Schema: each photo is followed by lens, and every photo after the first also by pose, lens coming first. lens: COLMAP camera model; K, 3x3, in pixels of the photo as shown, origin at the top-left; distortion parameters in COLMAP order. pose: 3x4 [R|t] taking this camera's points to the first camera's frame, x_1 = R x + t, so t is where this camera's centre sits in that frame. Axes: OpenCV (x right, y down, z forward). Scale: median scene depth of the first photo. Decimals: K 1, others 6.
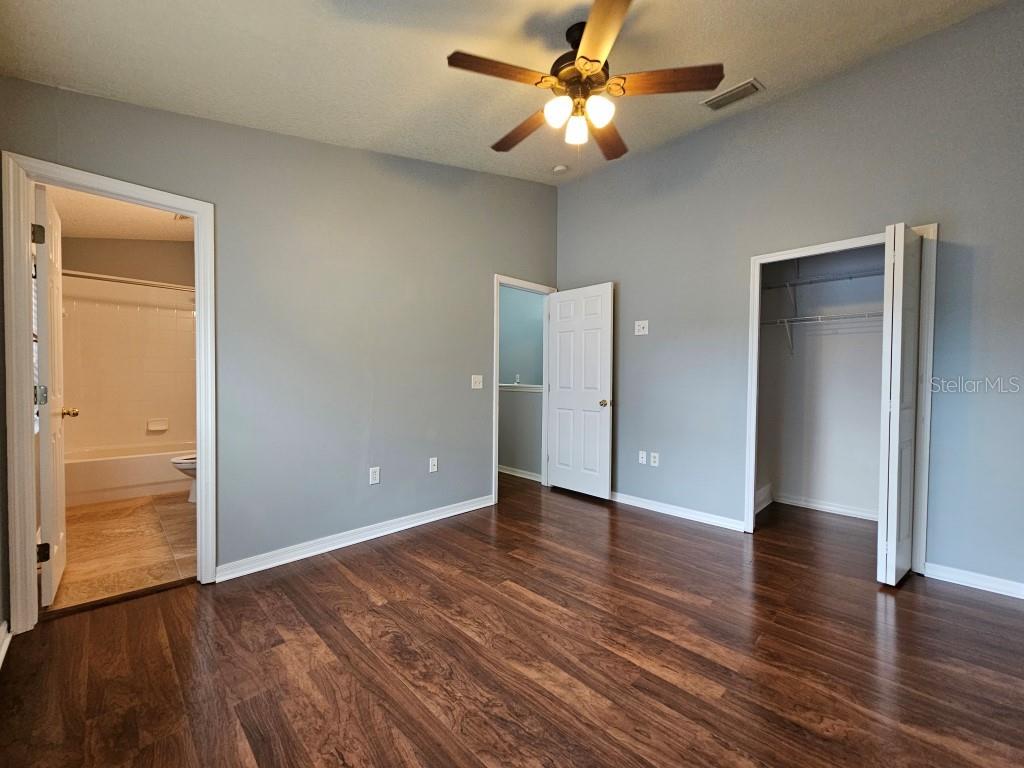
lens RADIAL K [[410.3, 0, 516.6], [0, 410.3, 384.3], [0, 0, 1]] dist [0.000033, -0.000003]
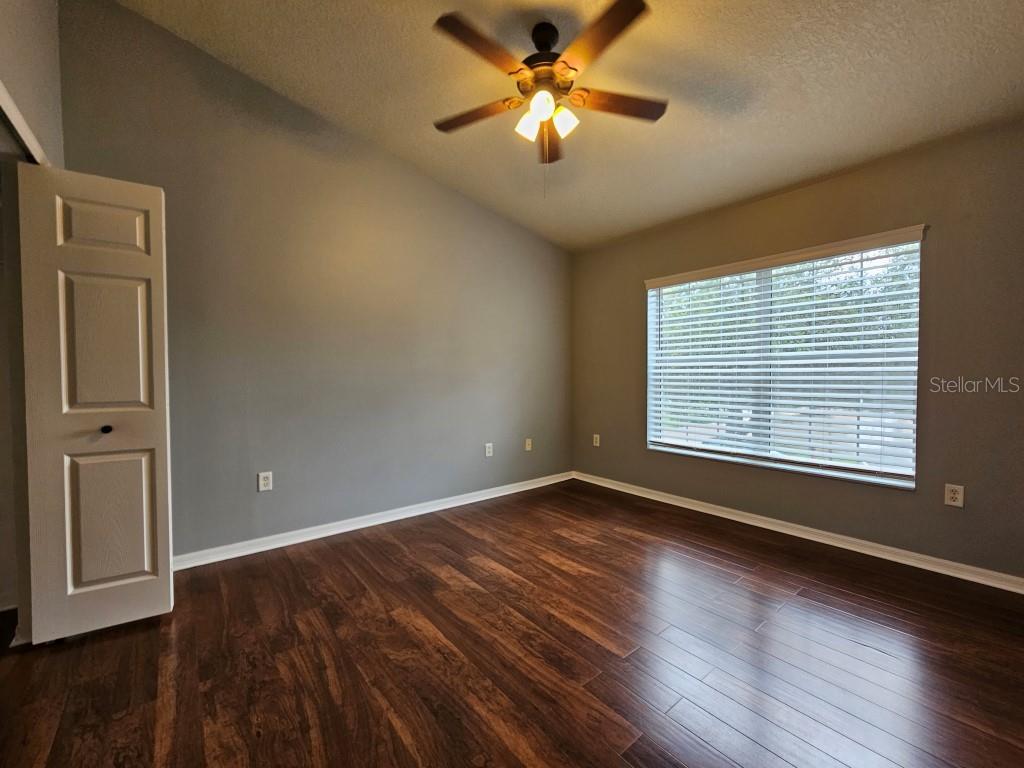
lens RADIAL K [[418.3, 0, 514.0], [0, 418.3, 382.9], [0, 0, 1]] dist [0.000188, -0.000758]
pose [[-0.993674, -0.006535, 0.112116, 0.116004], [-0.001355, 0.998931, 0.046214, -0.039158], [-0.112298, 0.045769, -0.992620, 2.259331]]
